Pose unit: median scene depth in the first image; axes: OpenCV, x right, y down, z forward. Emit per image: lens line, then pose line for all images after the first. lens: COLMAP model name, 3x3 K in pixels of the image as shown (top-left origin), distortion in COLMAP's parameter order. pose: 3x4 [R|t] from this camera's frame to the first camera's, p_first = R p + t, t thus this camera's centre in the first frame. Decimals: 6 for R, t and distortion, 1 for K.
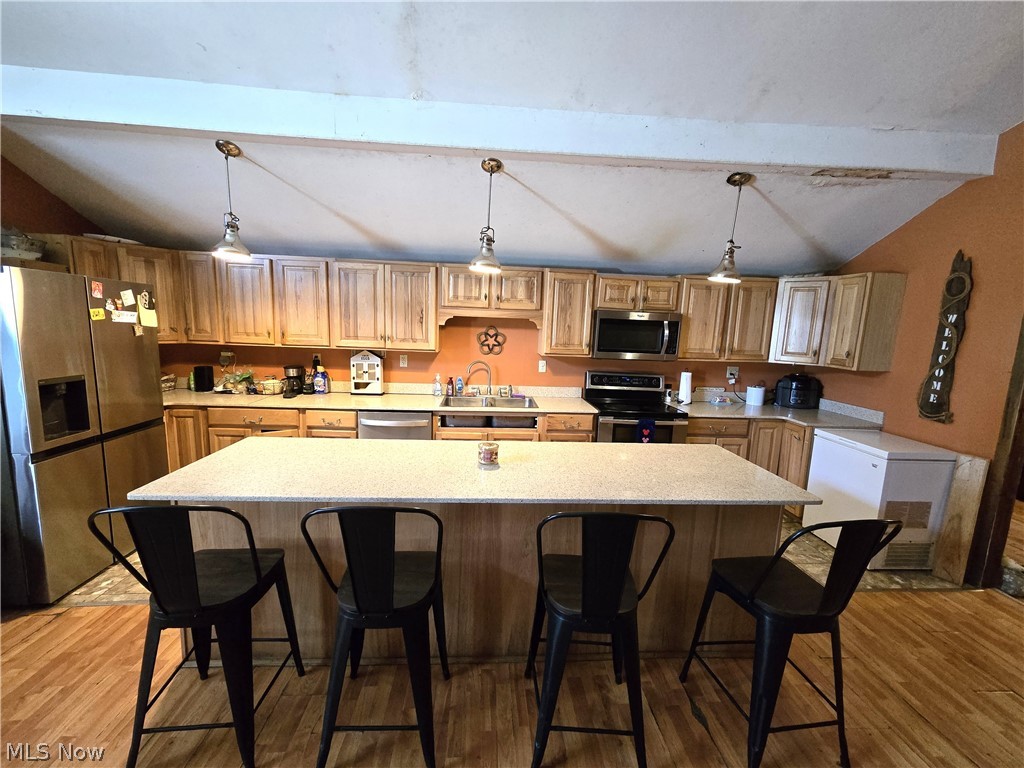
lens RADIAL K [[422.9, 0, 512.0], [0, 422.9, 384.0], [0, 0, 1]] dist [0.001508, 0.000092]
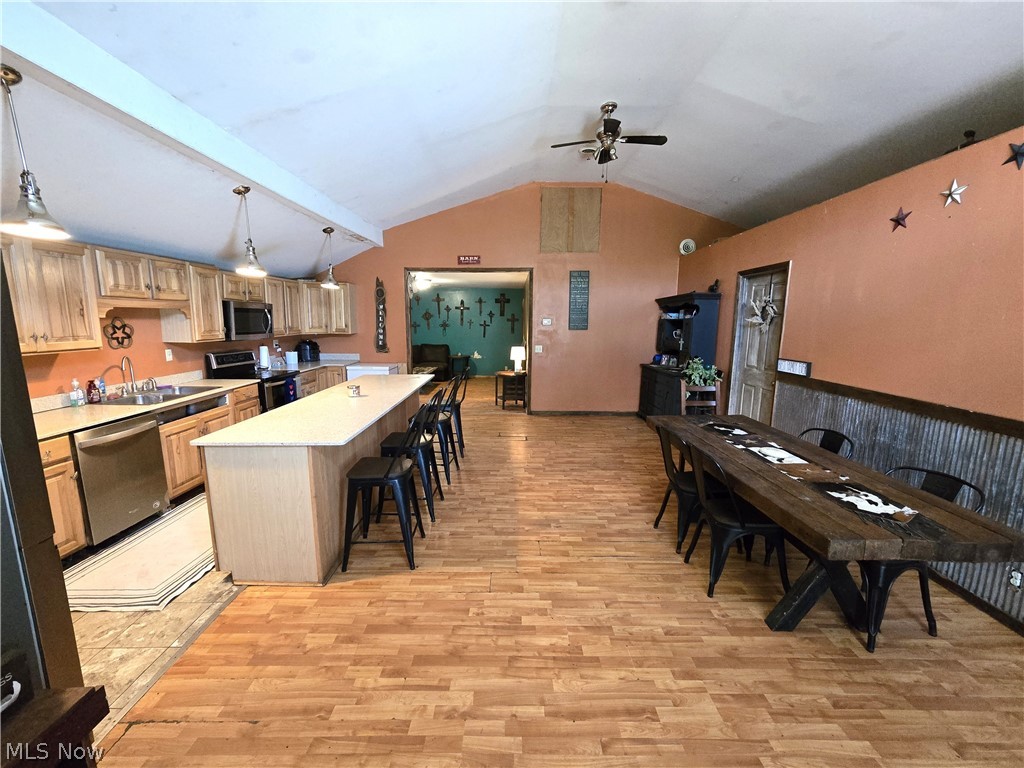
lens RADIAL K [[422.9, 0, 512.0], [0, 422.9, 384.0], [0, 0, 1]] dist [0.001508, 0.000092]
pose [[0.060688, -0.188626, 0.980172, -0.993621], [0.134483, 0.974574, 0.179222, -0.050769], [-0.989056, 0.120940, 0.084512, 0.121064]]
